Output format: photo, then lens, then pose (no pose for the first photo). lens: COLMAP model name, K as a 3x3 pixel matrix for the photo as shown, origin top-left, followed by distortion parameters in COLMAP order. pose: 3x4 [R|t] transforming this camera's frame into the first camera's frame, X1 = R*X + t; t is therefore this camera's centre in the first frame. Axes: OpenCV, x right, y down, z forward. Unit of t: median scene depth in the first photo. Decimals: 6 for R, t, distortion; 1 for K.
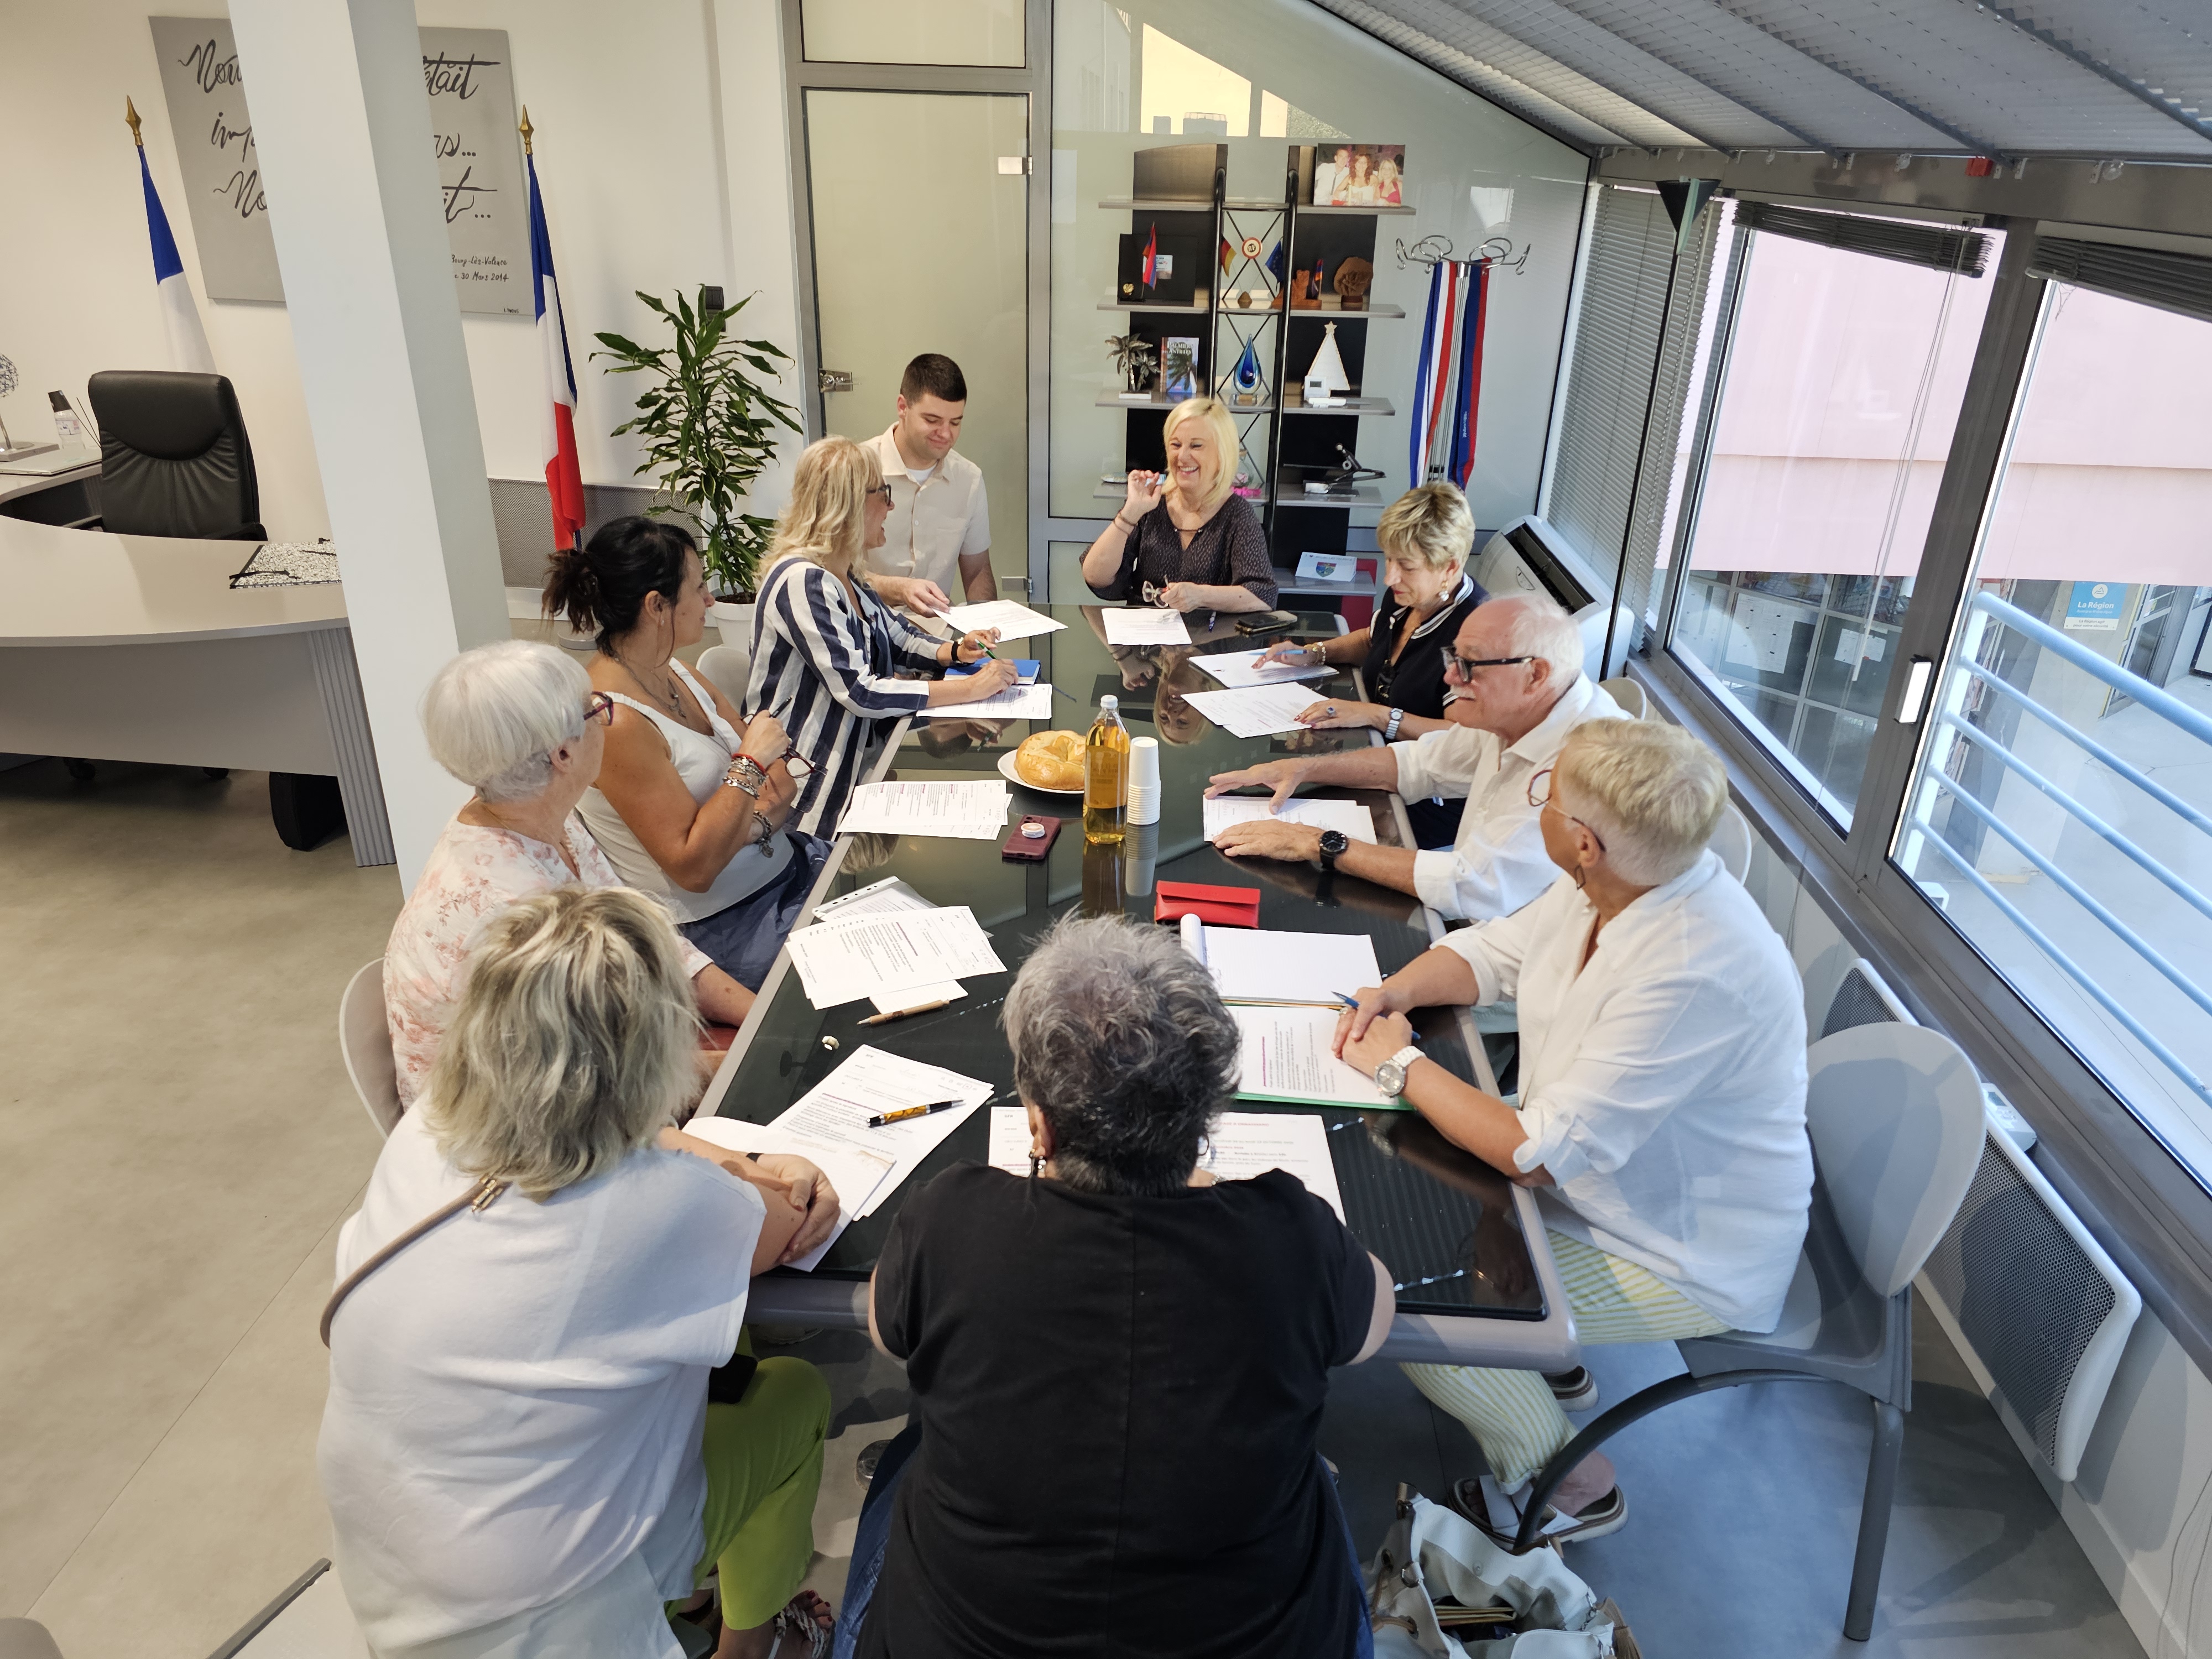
lens RADIAL K [[1536.7, 0, 1106.0], [0, 1536.7, 829.5], [0, 0, 1]] dist [0.148917, -0.099497]
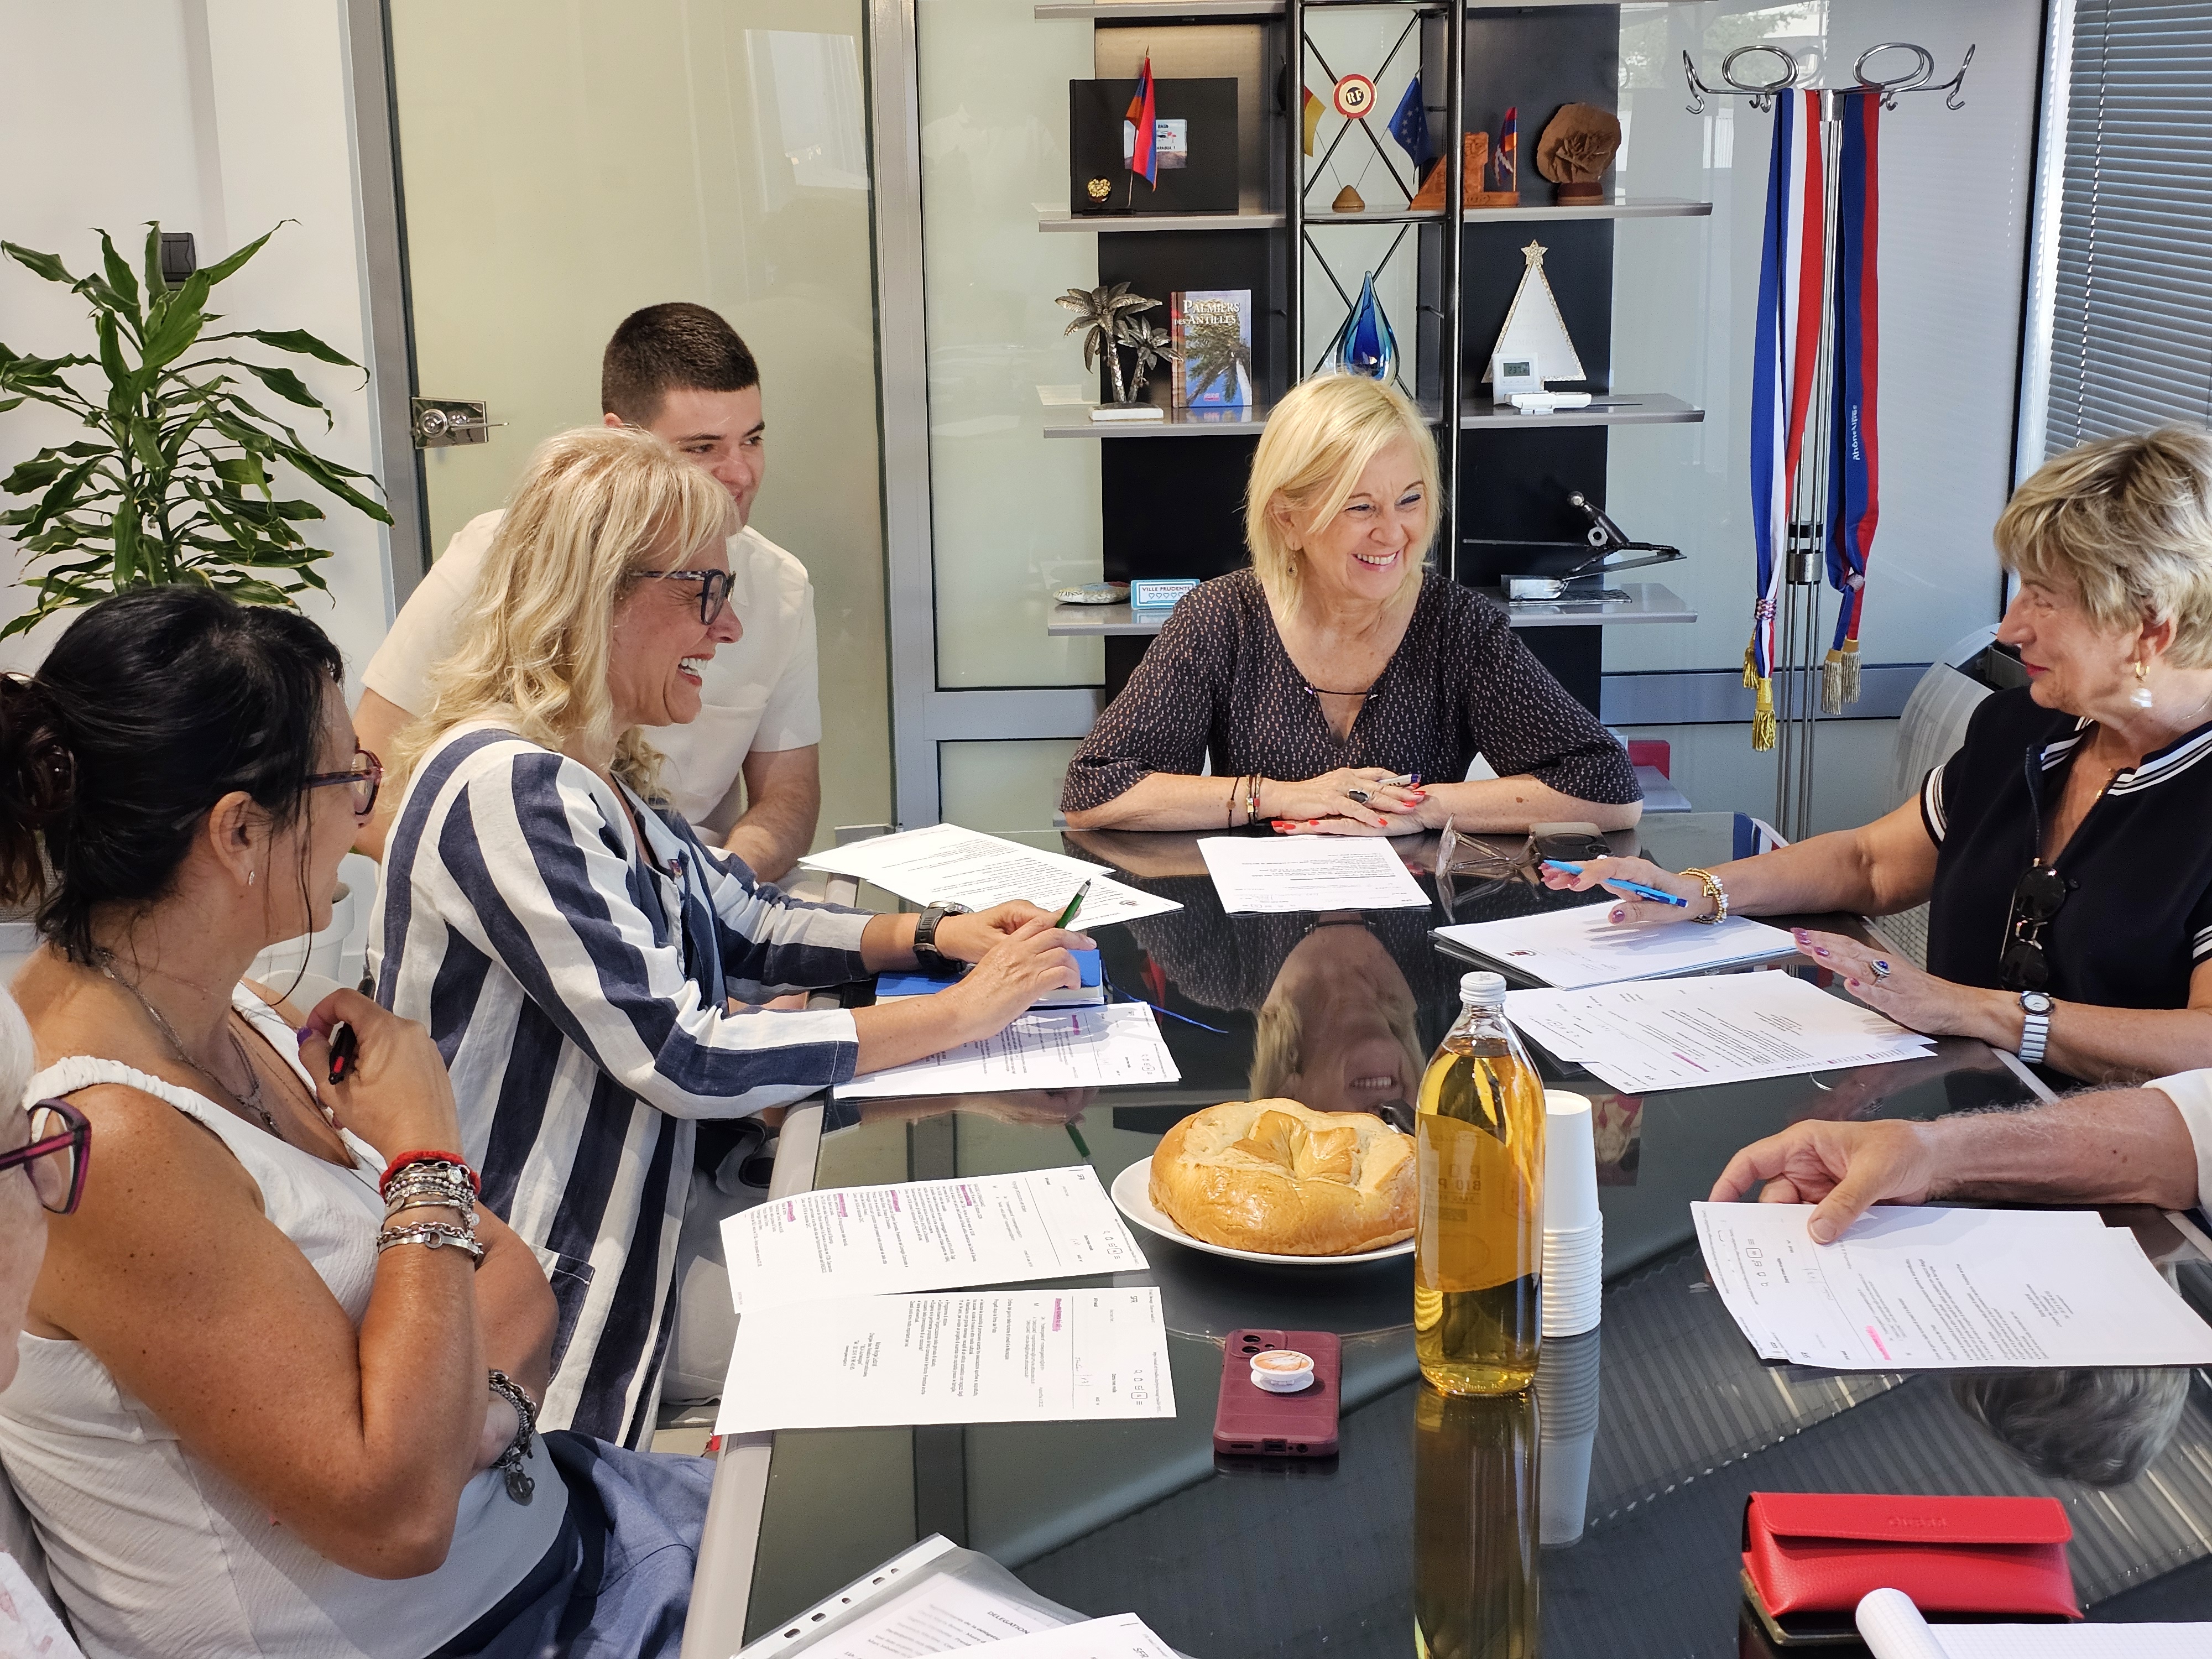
lens RADIAL K [[3069.3, 0, 1043.8], [0, 3069.3, 834.4], [0, 0, 1]] dist [0.377732, -1.144437]
pose [[0.996363, -0.060635, 0.059874, -0.070299], [0.070482, 0.981303, -0.179102, 0.001777], [-0.047895, 0.182671, 0.982007, 0.144359]]
